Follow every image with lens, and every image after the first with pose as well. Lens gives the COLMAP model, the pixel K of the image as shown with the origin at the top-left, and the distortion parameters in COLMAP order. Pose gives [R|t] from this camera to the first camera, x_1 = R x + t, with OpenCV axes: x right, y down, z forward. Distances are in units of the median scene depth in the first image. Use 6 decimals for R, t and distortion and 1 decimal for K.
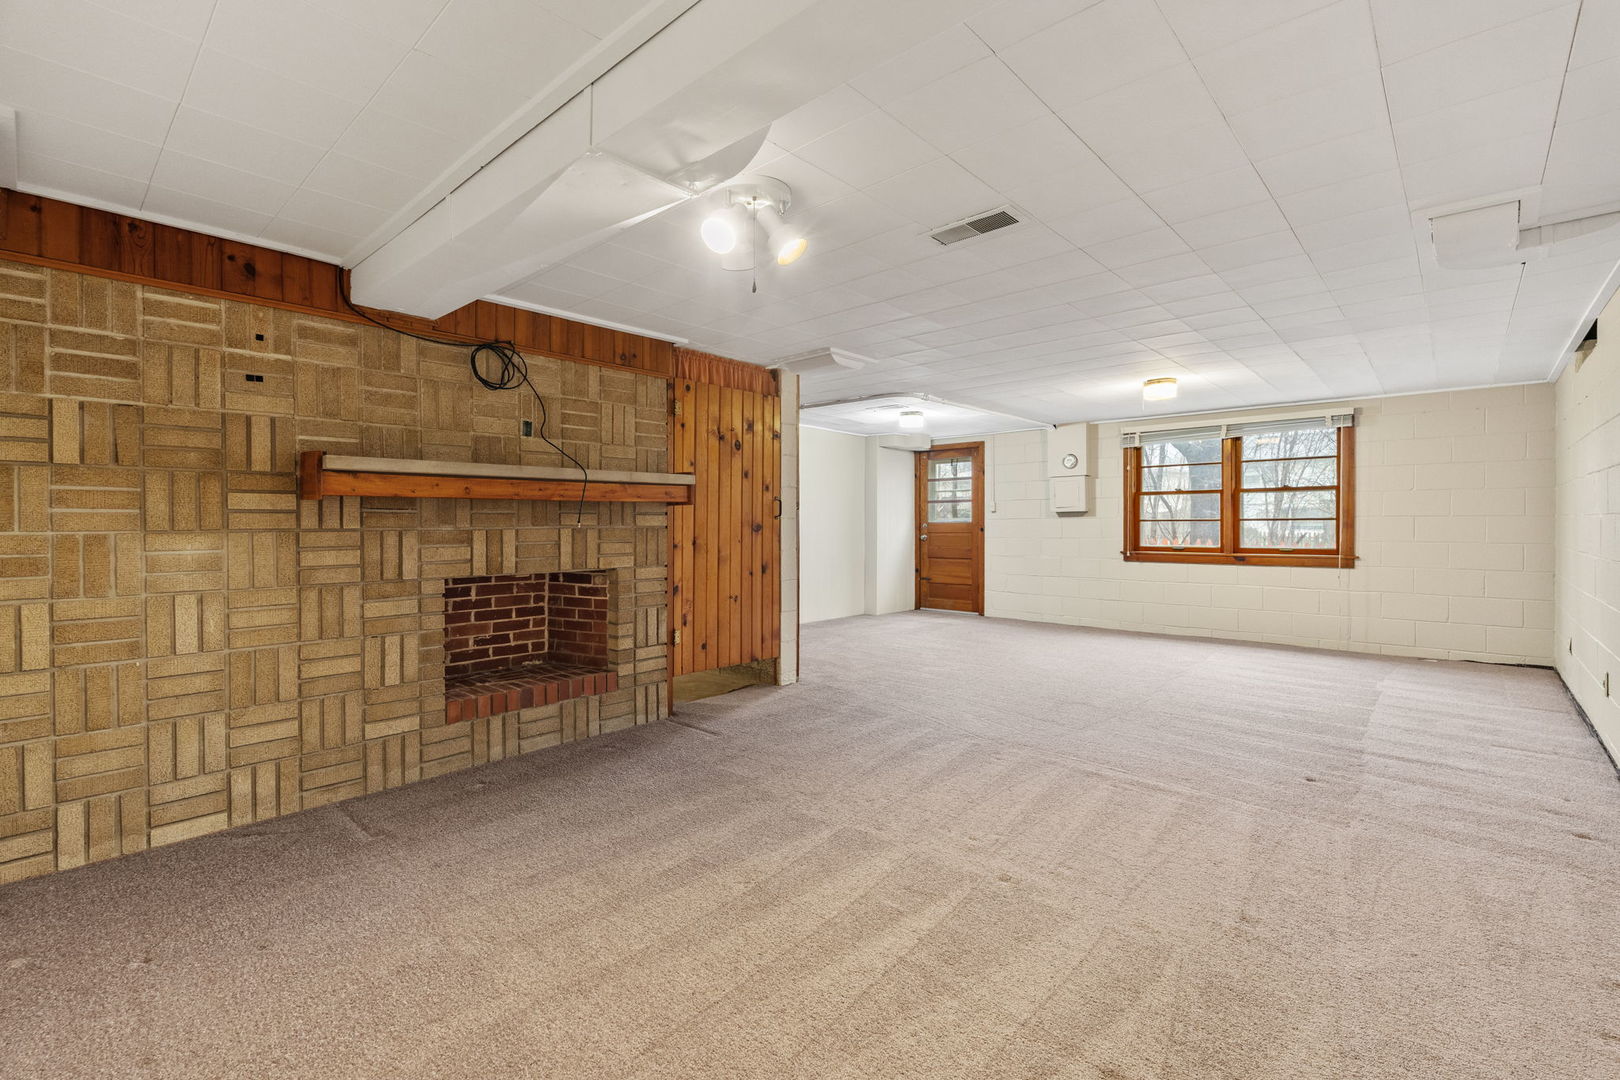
lens RADIAL K [[720.6, 0, 807.9], [0, 720.6, 536.1], [0, 0, 1]] dist [-0.001072, -0.000024]
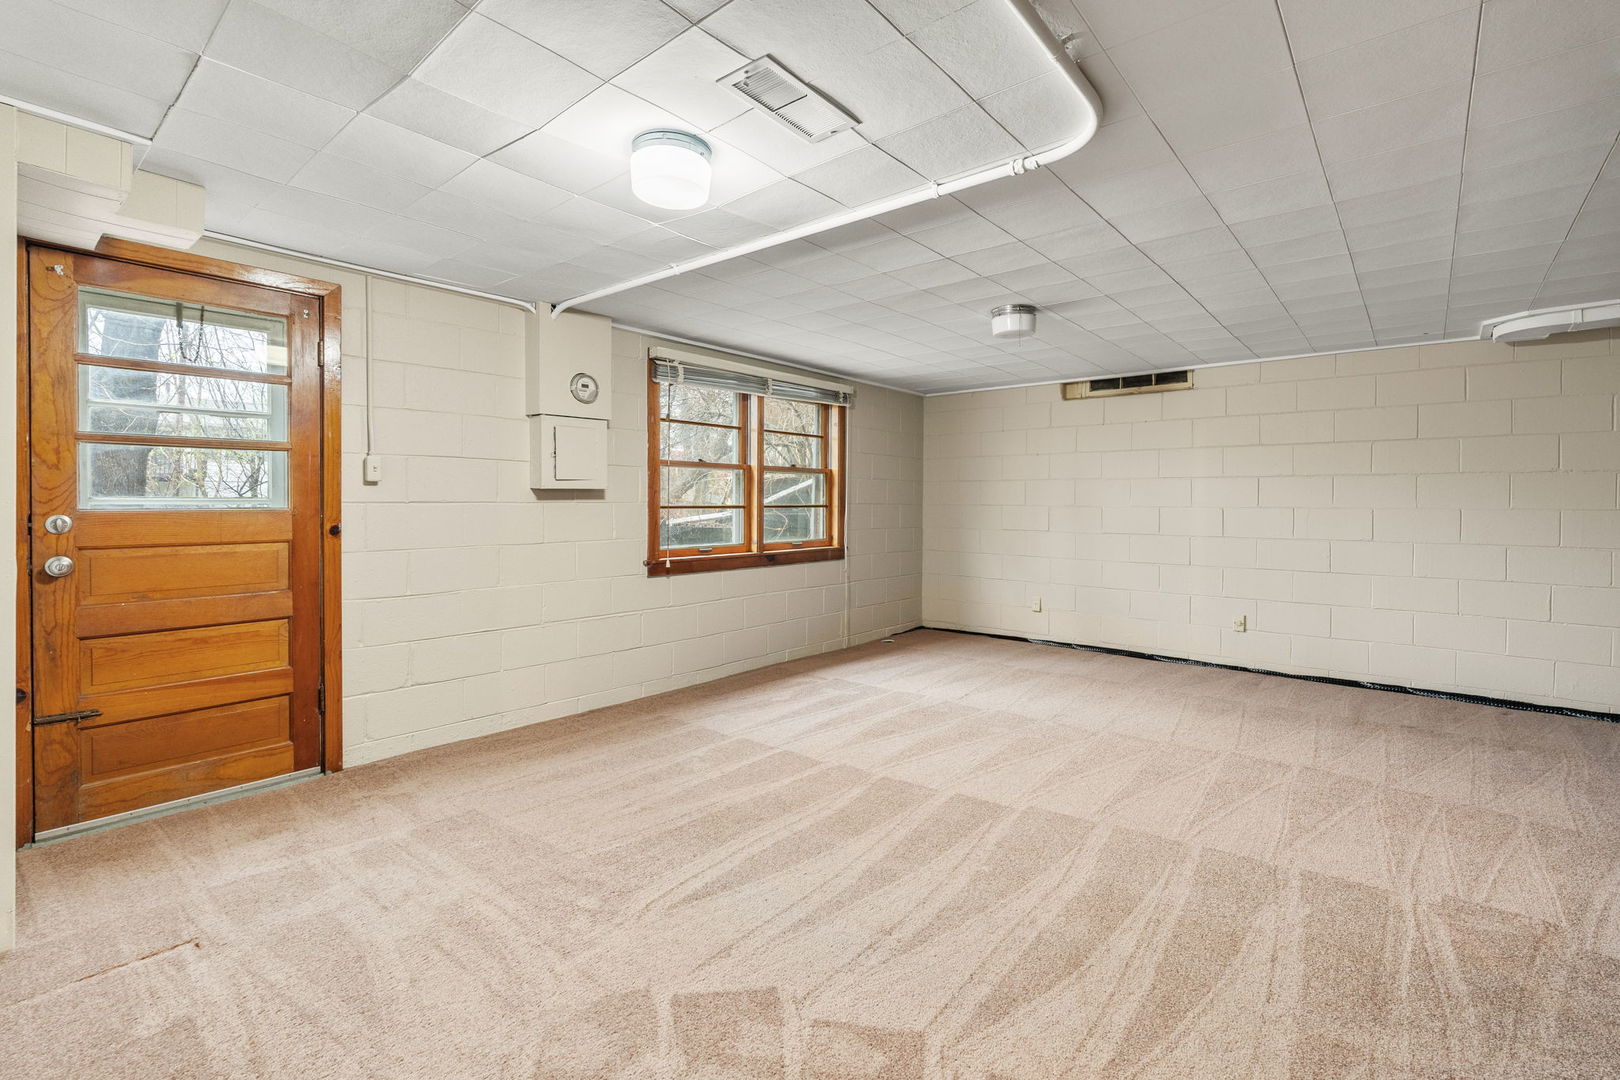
lens RADIAL K [[720.6, 0, 807.9], [0, 720.6, 536.1], [0, 0, 1]] dist [-0.001072, -0.000024]
pose [[-0.027770, -0.056571, 0.998012, -0.119261], [-0.004598, 0.998394, 0.056464, -0.027787], [-0.999604, -0.003020, -0.027985, 0.776563]]
